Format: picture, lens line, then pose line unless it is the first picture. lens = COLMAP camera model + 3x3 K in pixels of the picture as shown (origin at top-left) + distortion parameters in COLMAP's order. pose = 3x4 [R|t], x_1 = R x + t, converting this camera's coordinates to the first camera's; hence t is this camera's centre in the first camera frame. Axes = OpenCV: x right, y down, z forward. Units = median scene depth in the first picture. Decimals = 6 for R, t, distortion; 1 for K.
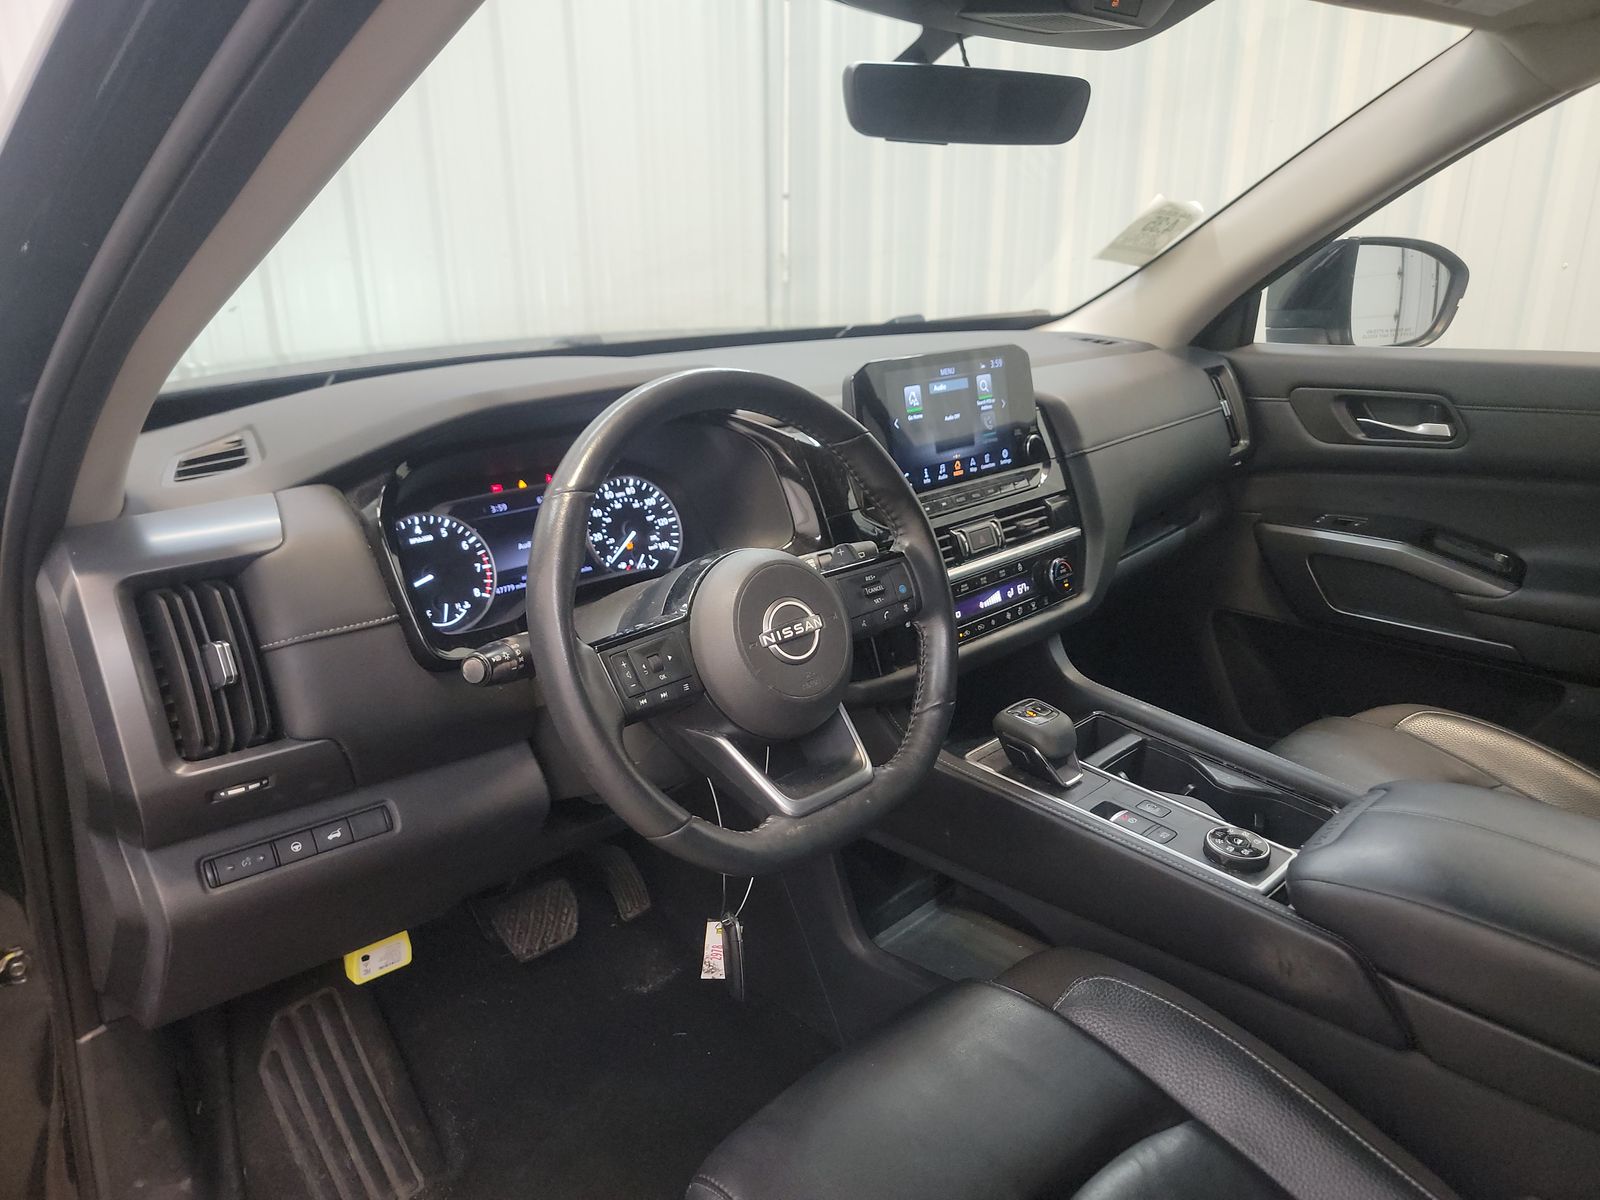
lens RADIAL K [[1128.6, 0, 793.7], [0, 1128.6, 596.4], [0, 0, 1]] dist [0.056534, -0.057353]
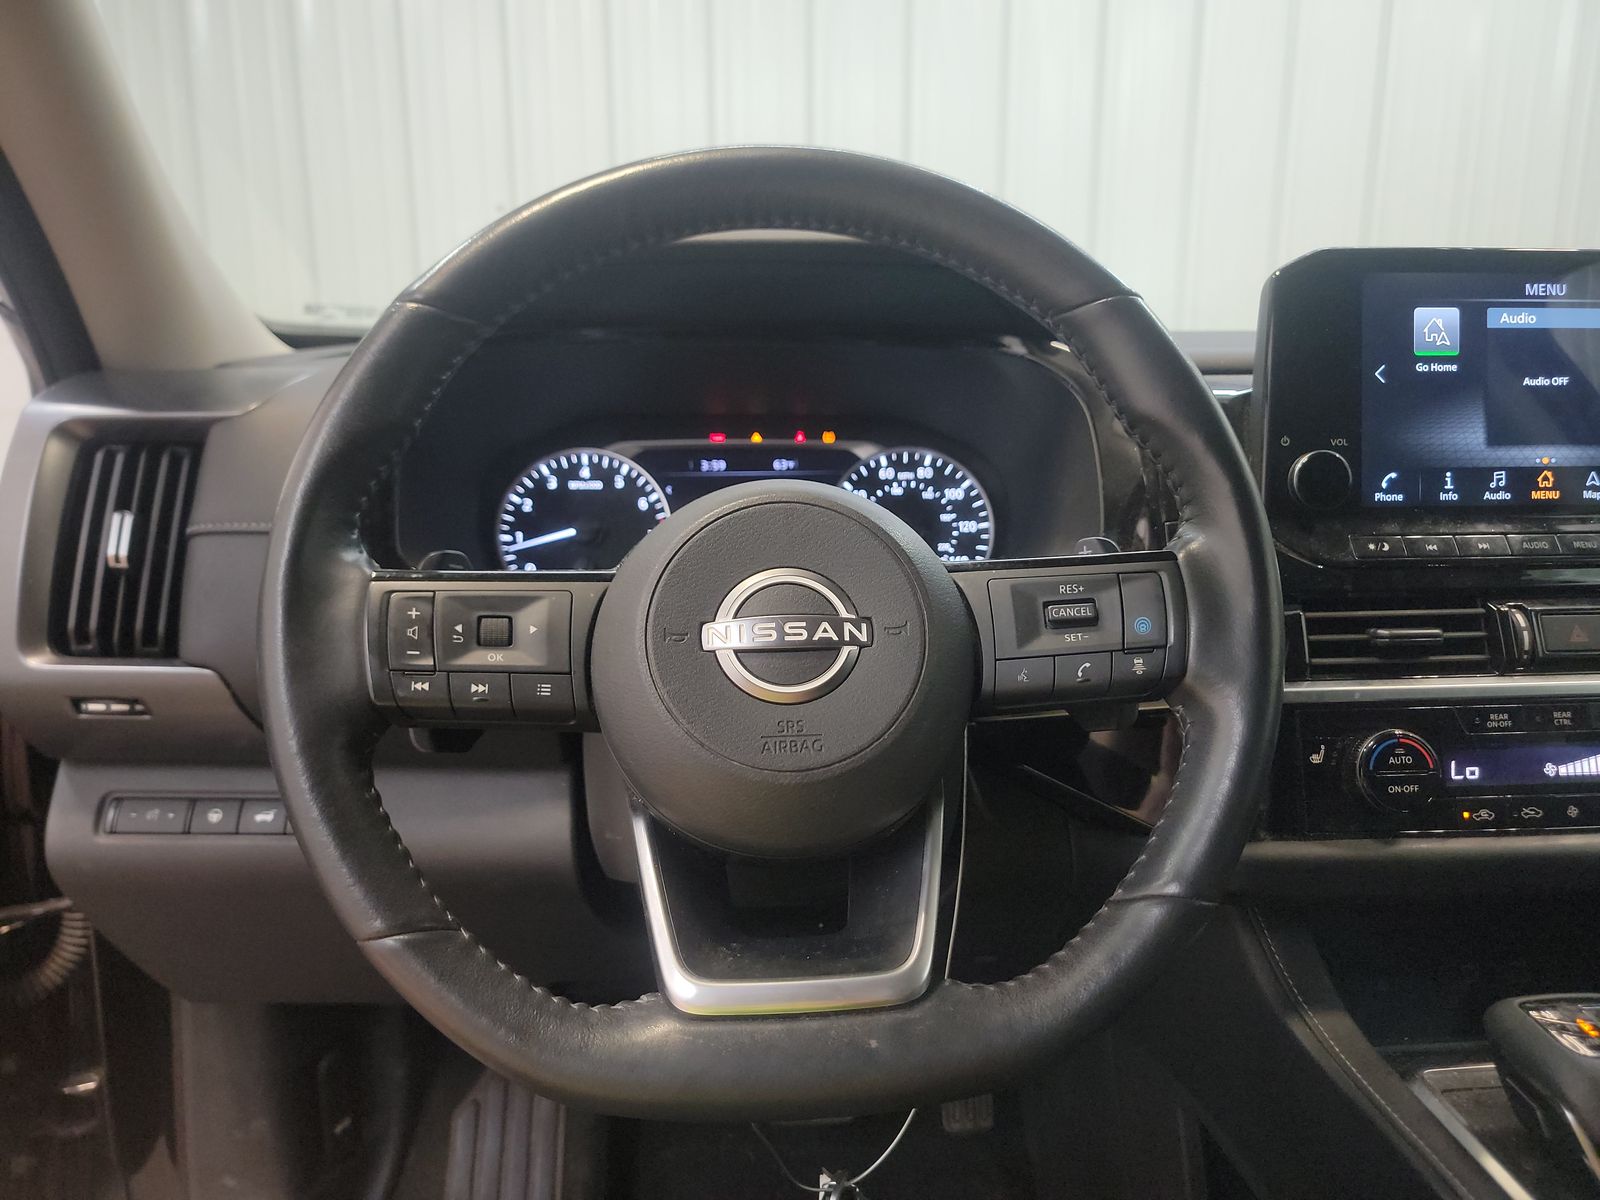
lens RADIAL K [[1128.6, 0, 799.7], [0, 1128.6, 610.1], [0, 0, 1]] dist [0.056534, -0.057353]
pose [[0.772738, 0.136525, -0.619869, 0.221022], [-0.206865, 0.977441, -0.042602, 0.028741], [0.600069, 0.161150, 0.783548, 0.448936]]
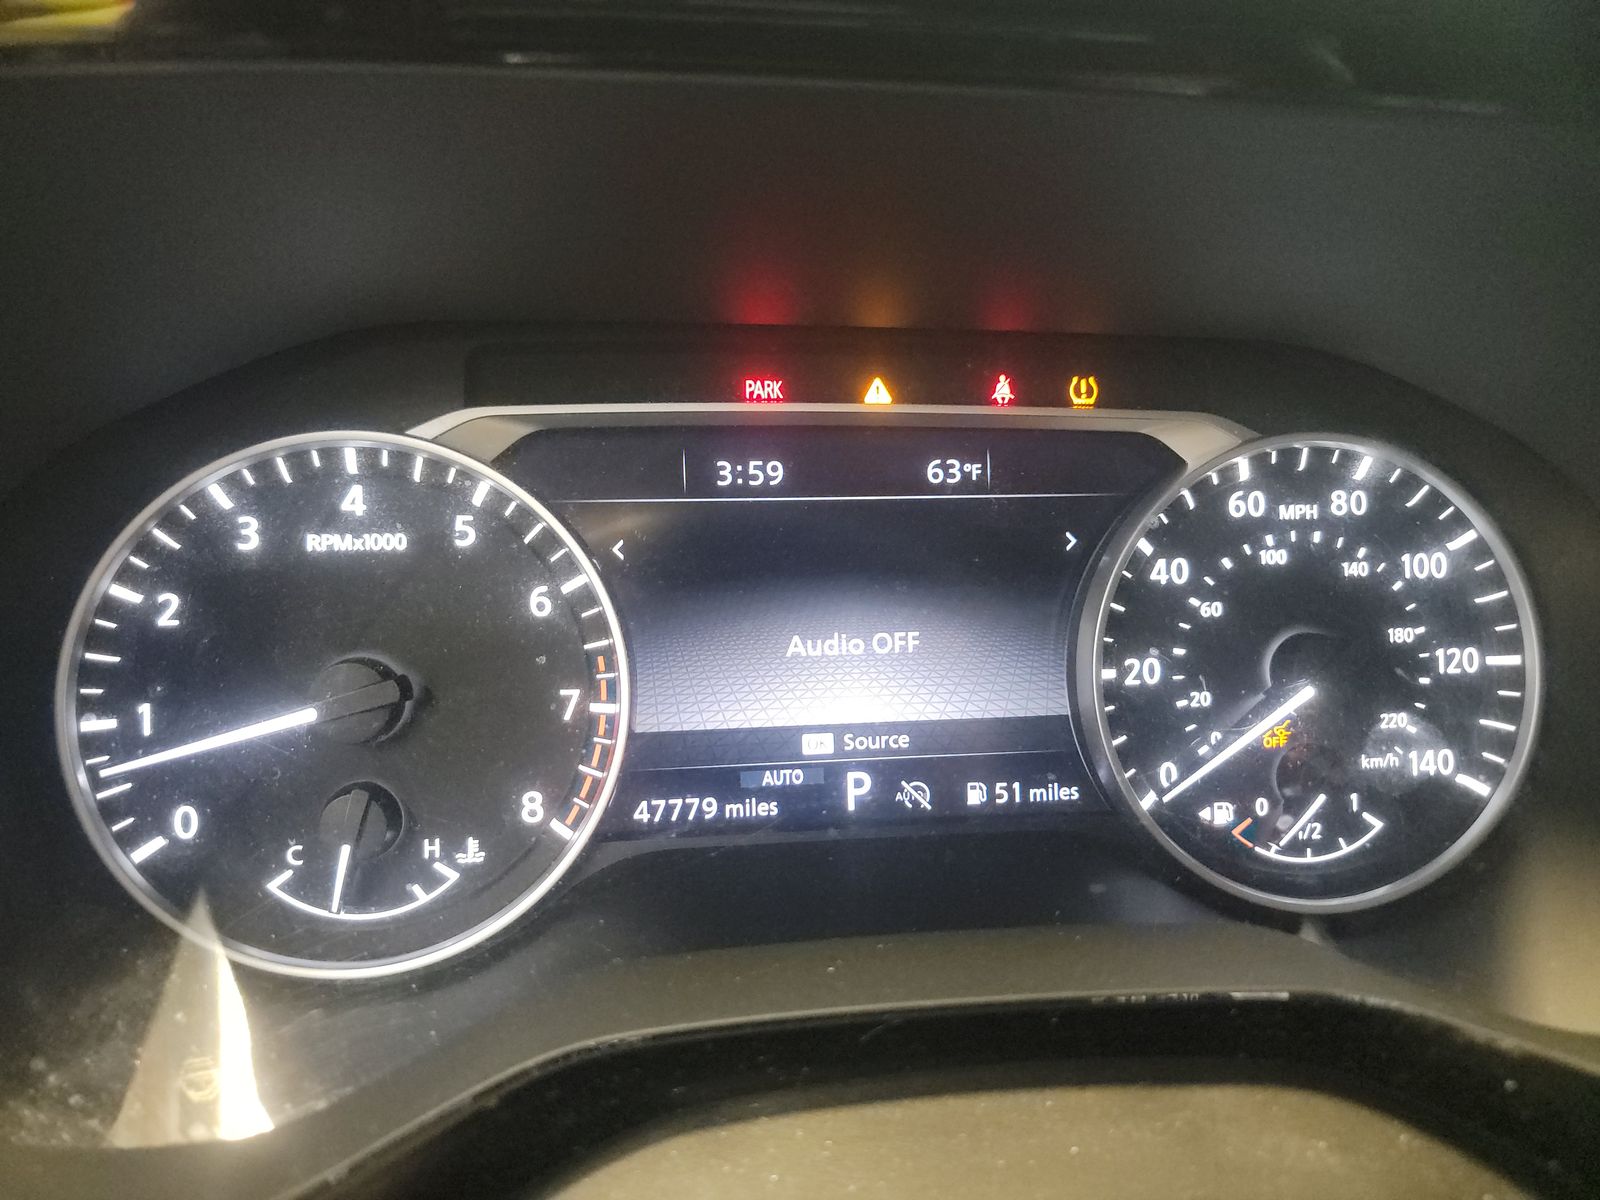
lens RADIAL K [[1128.6, 0, 775.1], [0, 1128.6, 631.8], [0, 0, 1]] dist [0.056534, -0.057353]
pose [[0.815361, 0.266565, -0.513936, -0.113005], [-0.225225, 0.963817, 0.142586, -0.074679], [0.533348, -0.000508, 0.845895, 0.737825]]
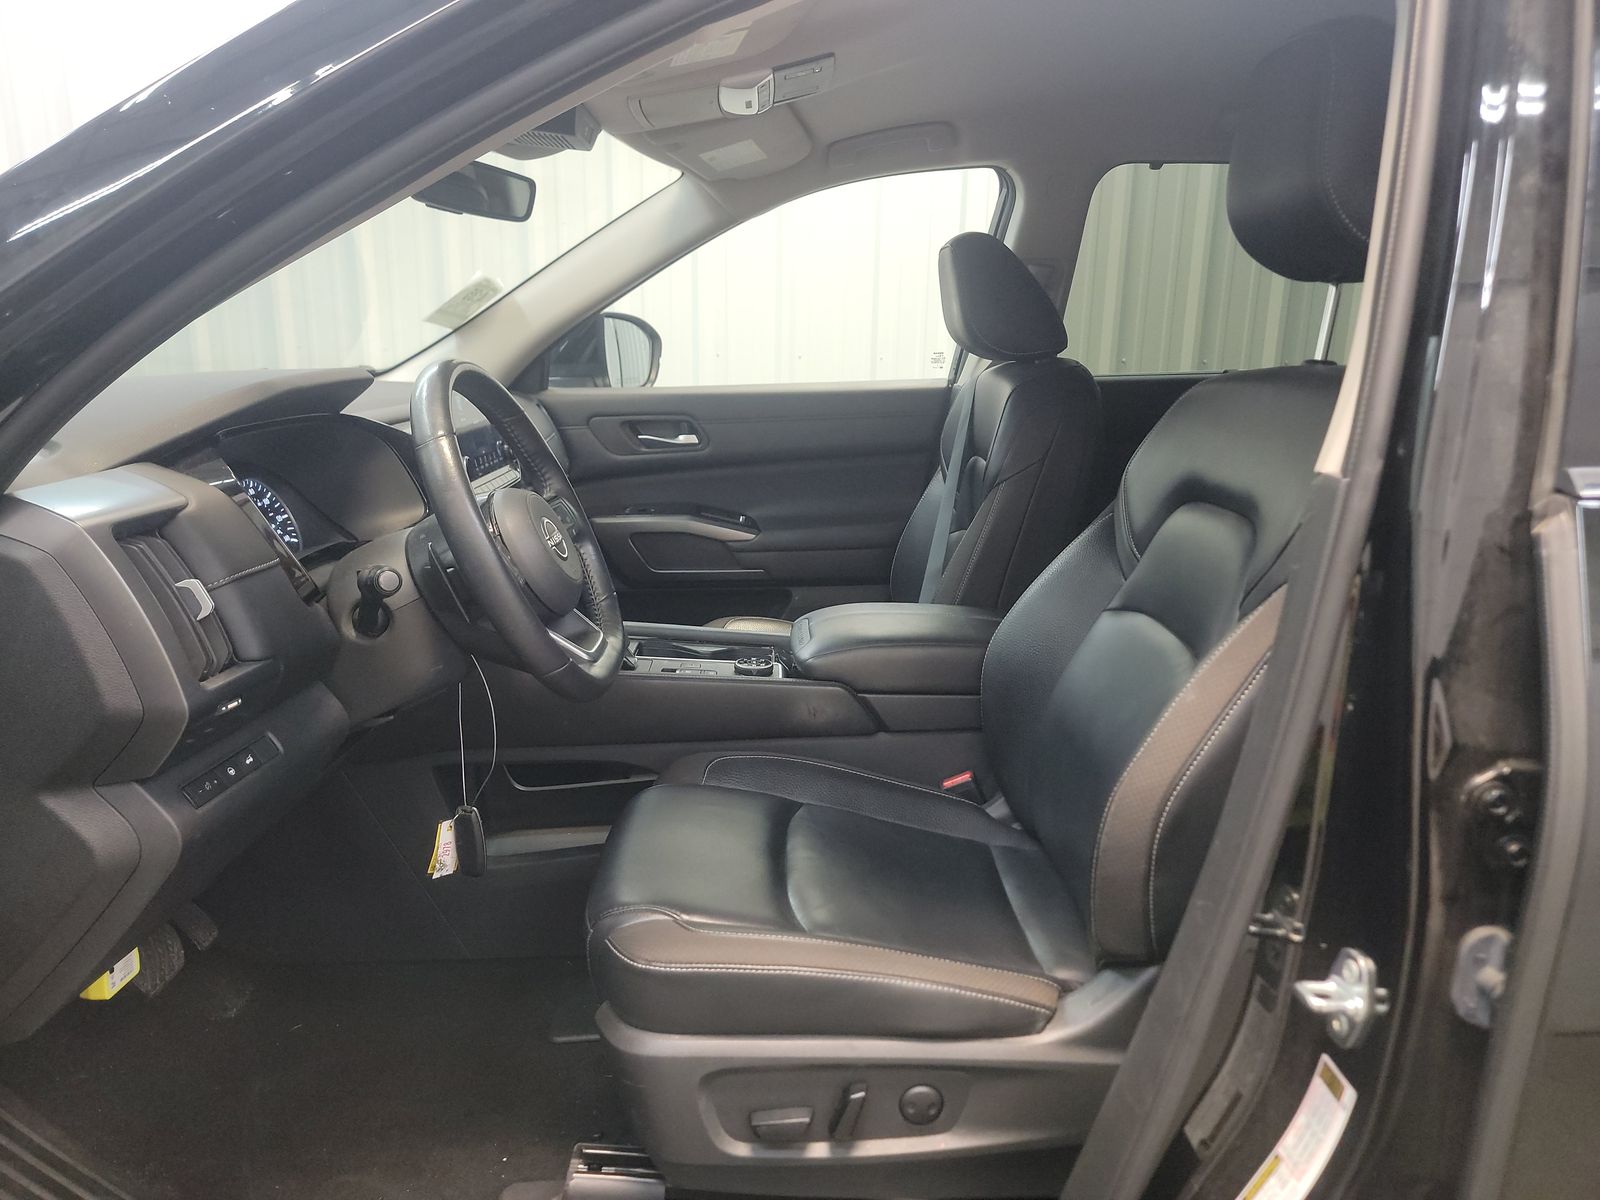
lens RADIAL K [[1128.6, 0, 787.3], [0, 1128.6, 643.4], [0, 0, 1]] dist [0.056534, -0.057353]
pose [[0.688423, -0.172928, 0.704393, -0.596916], [0.210206, 0.977051, 0.034424, 0.124246], [-0.694180, 0.124369, 0.708975, -0.140823]]
